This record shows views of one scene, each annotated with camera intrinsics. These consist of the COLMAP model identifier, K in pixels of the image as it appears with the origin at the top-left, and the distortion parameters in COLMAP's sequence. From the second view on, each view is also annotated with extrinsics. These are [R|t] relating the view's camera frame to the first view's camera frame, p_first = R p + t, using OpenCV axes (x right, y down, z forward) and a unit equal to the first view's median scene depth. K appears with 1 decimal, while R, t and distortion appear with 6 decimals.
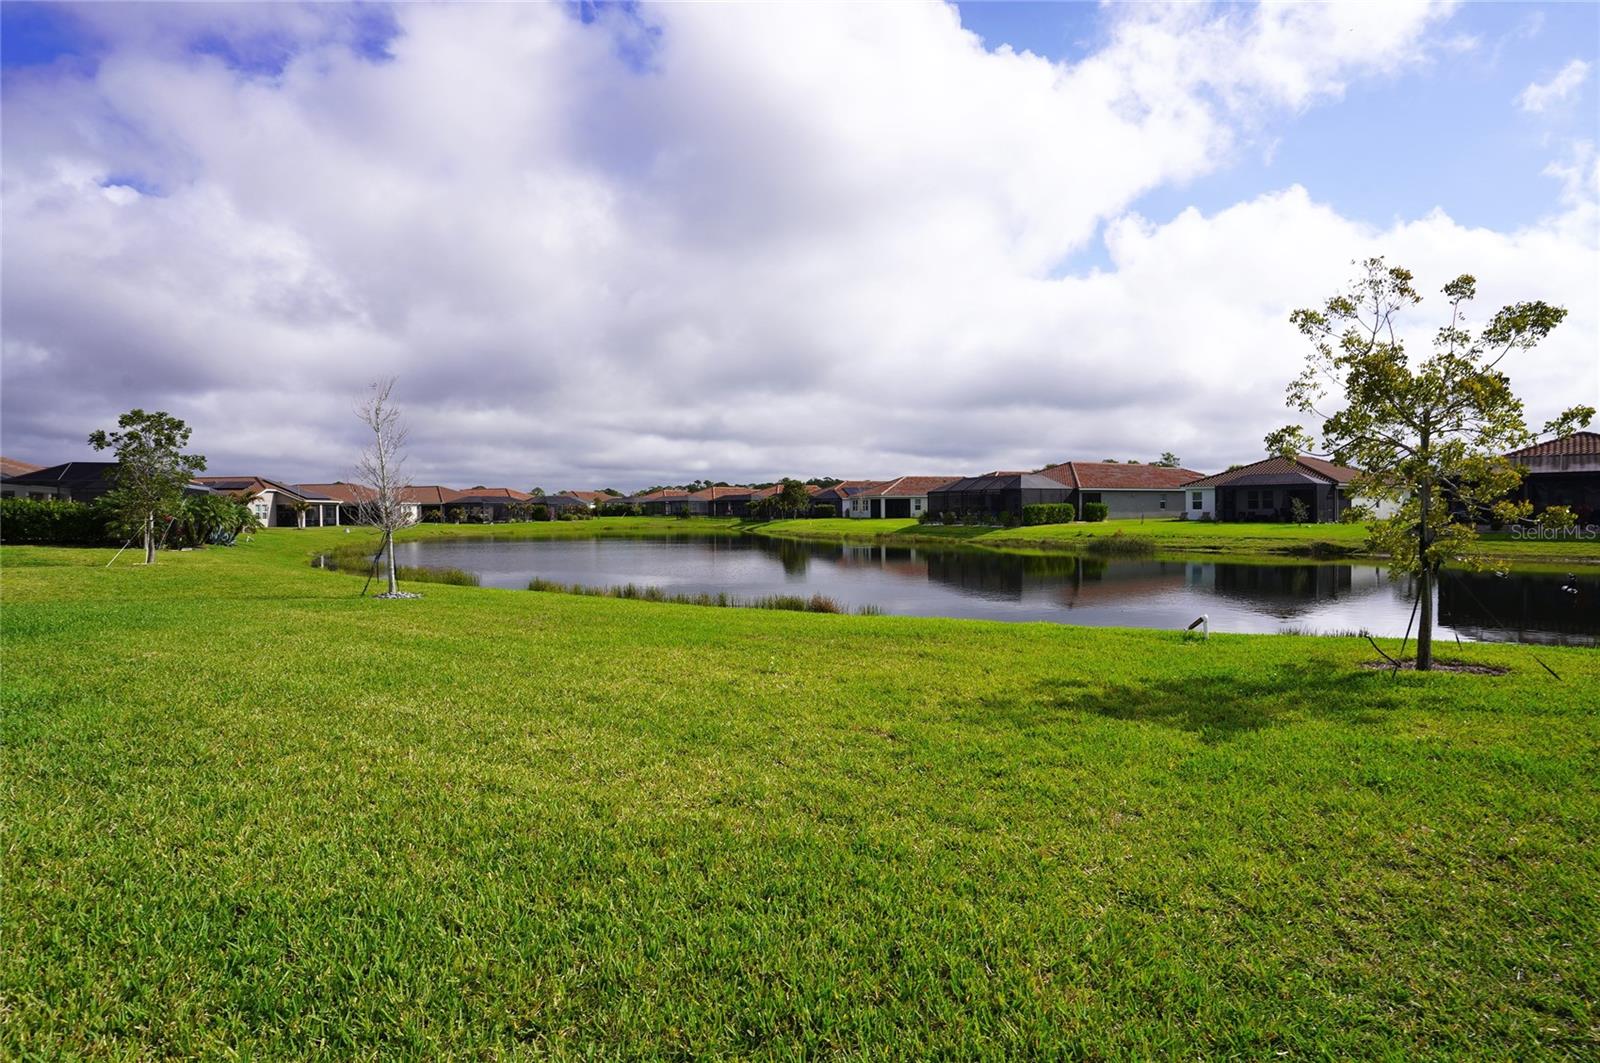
lens RADIAL K [[791.1, 0, 799.1], [0, 791.1, 527.4], [0, 0, 1]] dist [-0.020584, 0.001777]
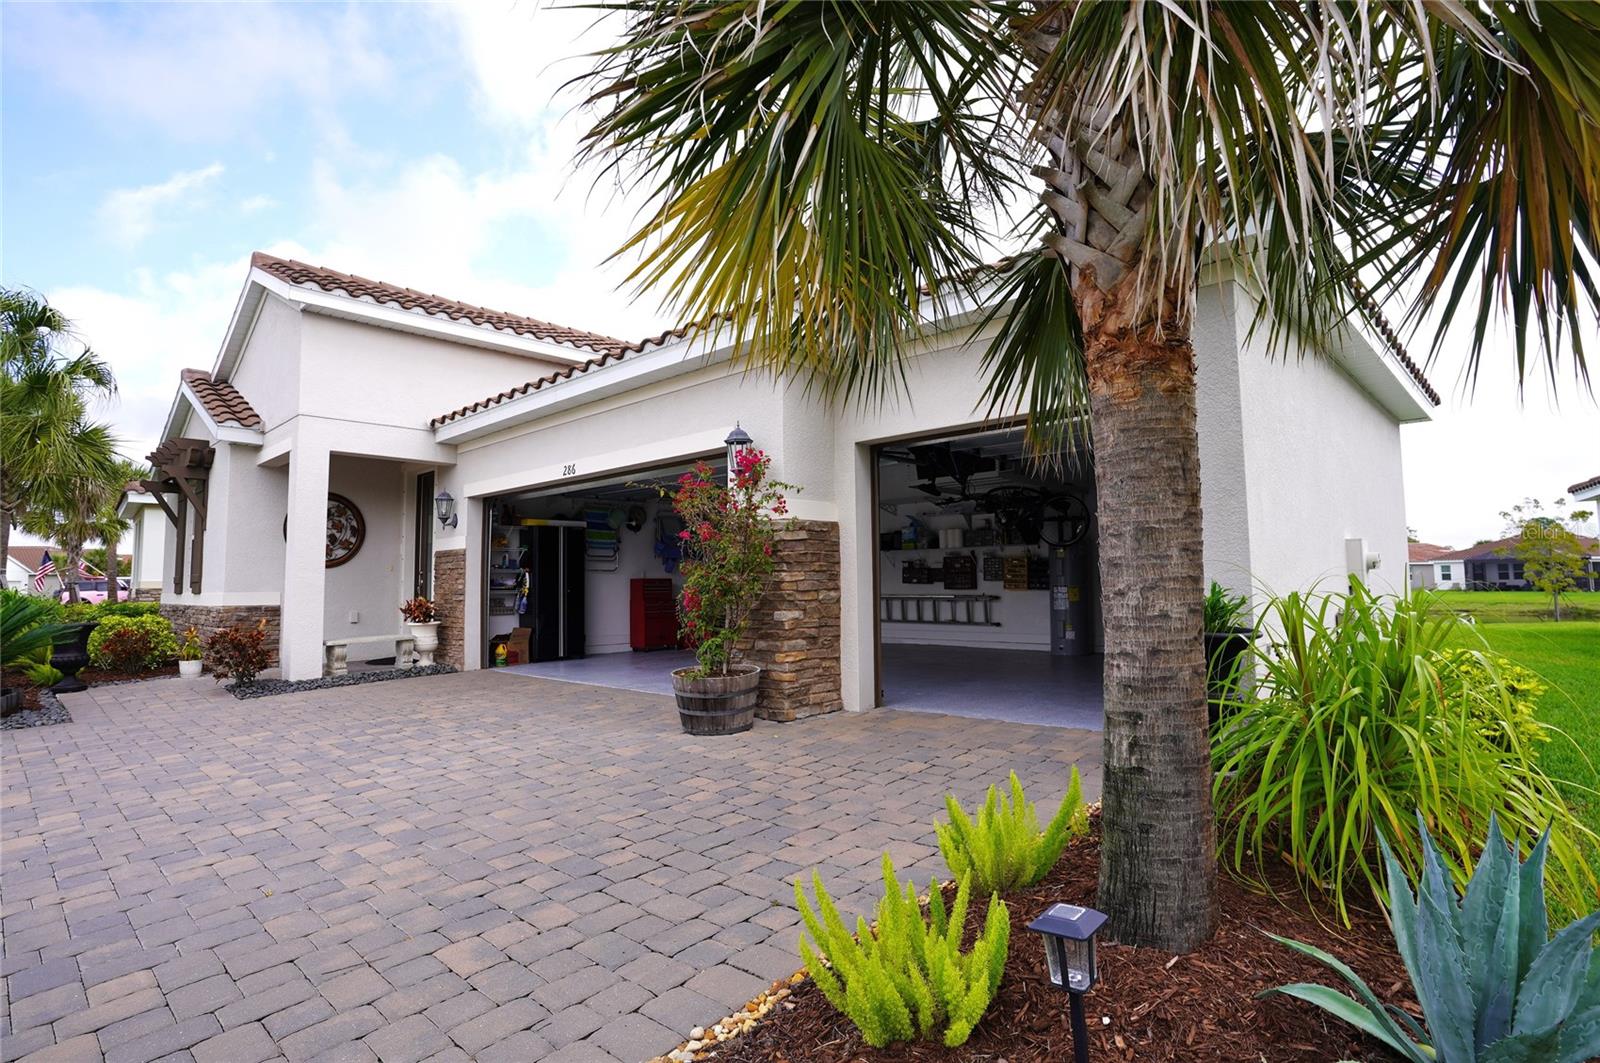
lens RADIAL K [[791.1, 0, 793.7], [0, 791.1, 518.9], [0, 0, 1]] dist [-0.020584, 0.001777]
pose [[0.976123, -0.018872, -0.216399, -0.174827], [-0.004167, 0.994409, -0.105516, 0.011865], [0.217180, 0.103898, 0.970586, -0.316637]]
